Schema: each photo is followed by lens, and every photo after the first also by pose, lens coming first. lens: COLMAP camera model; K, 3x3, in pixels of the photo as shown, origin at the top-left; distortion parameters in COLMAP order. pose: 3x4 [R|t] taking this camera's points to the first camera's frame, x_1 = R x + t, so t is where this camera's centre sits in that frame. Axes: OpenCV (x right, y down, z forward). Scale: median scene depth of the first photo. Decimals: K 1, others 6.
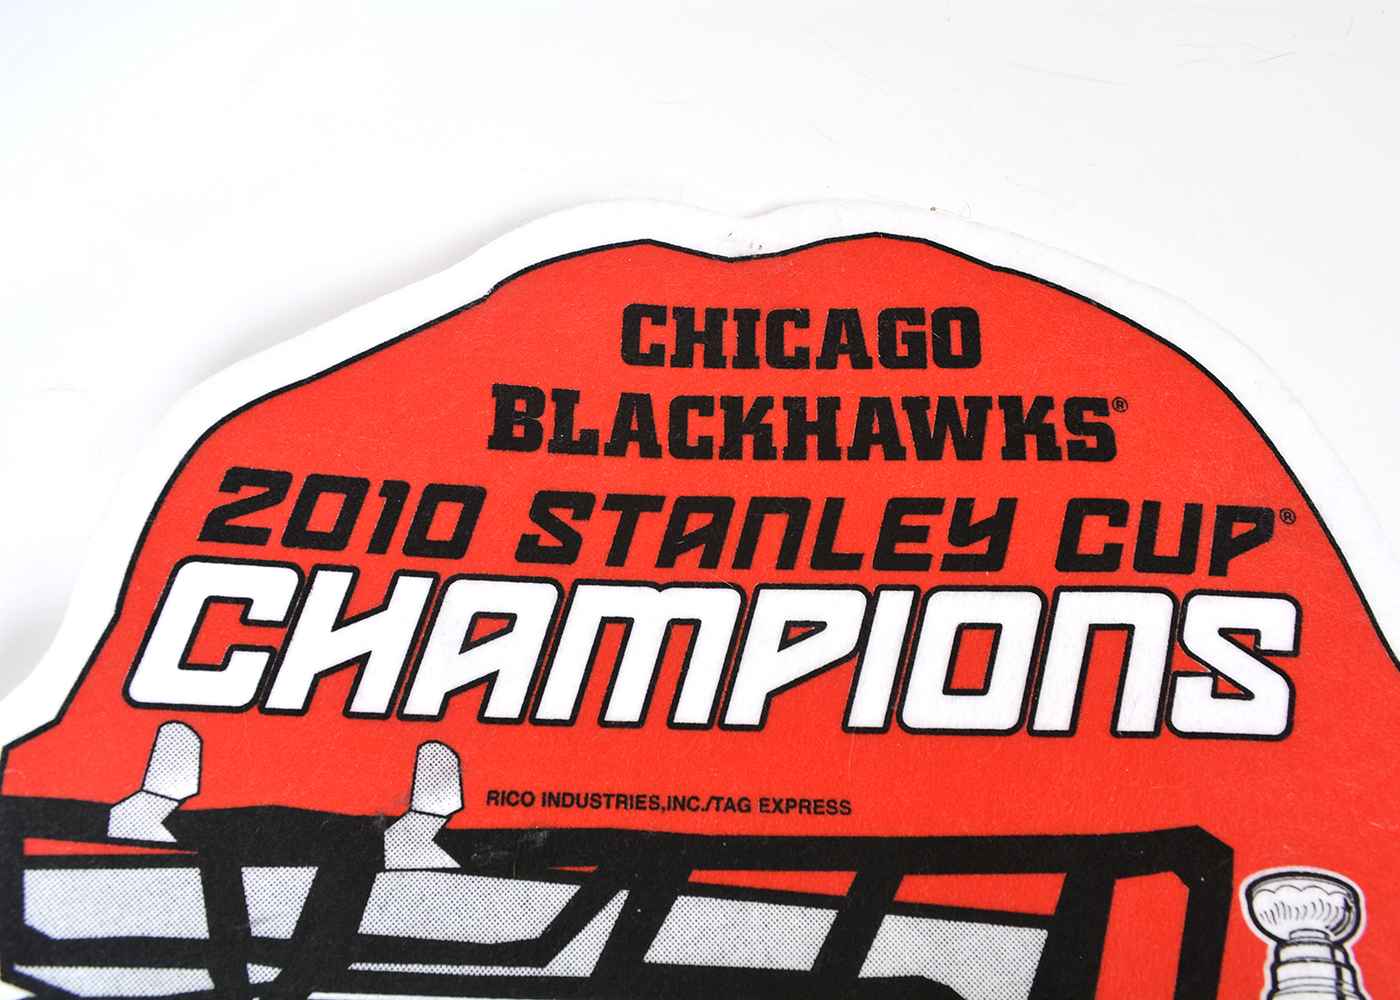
lens RADIAL K [[1237.4, 0, 700.0], [0, 1237.4, 500.0], [0, 0, 1]] dist [-0.007872, 0.002050]
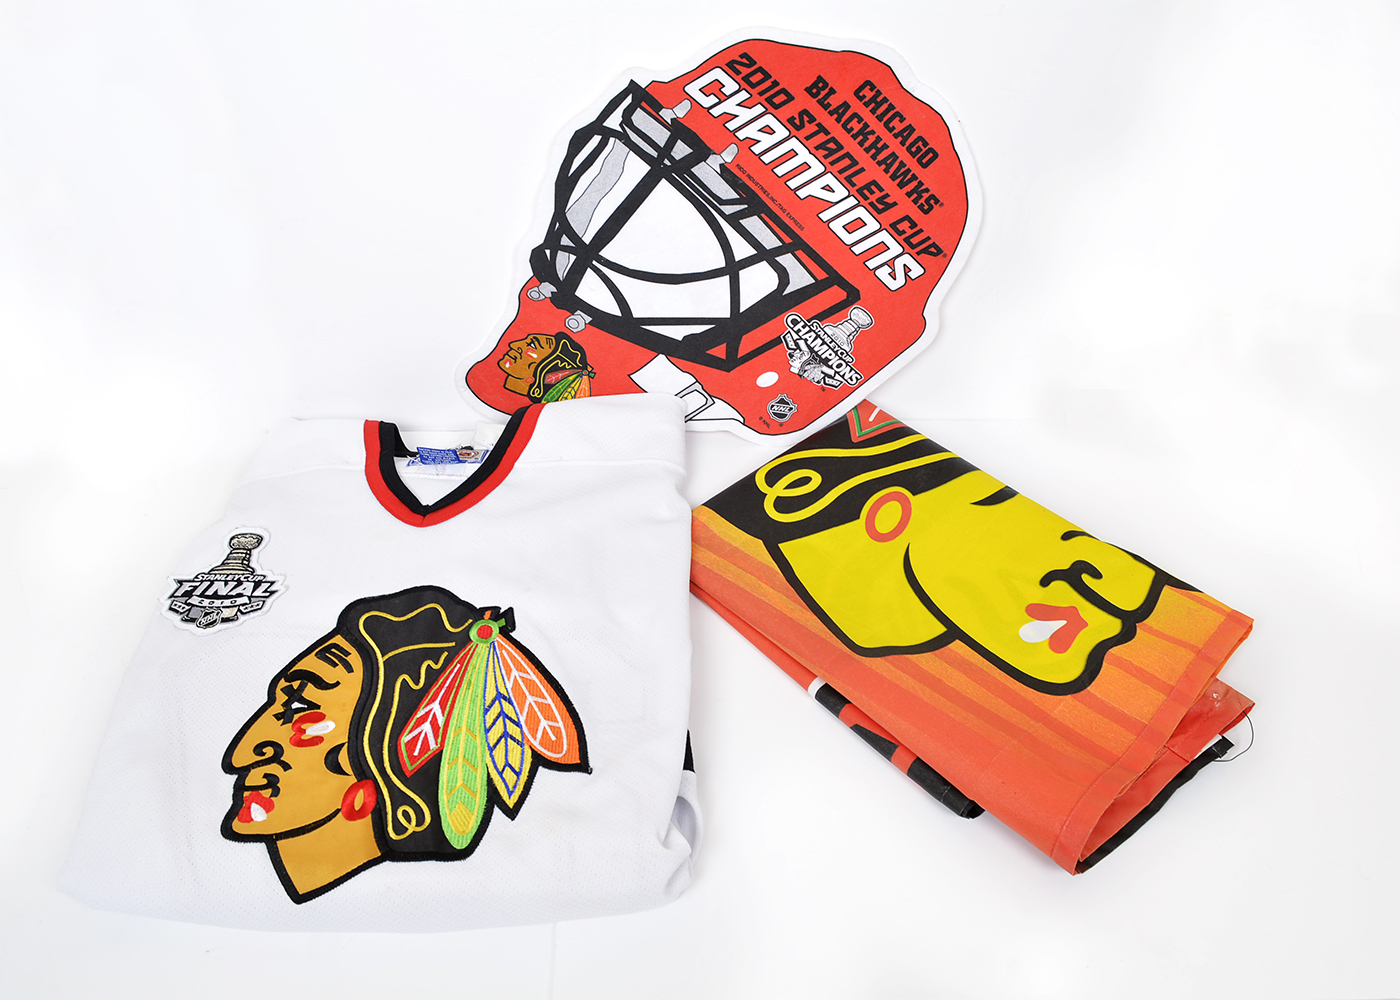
lens RADIAL K [[1237.4, 0, 700.0], [0, 1237.4, 500.0], [0, 0, 1]] dist [-0.007872, 0.002050]
pose [[0.735365, 0.560516, 0.380867, -1.042646], [-0.642256, 0.397138, 0.655583, -1.631192], [0.216208, -0.726707, 0.652036, -2.063617]]
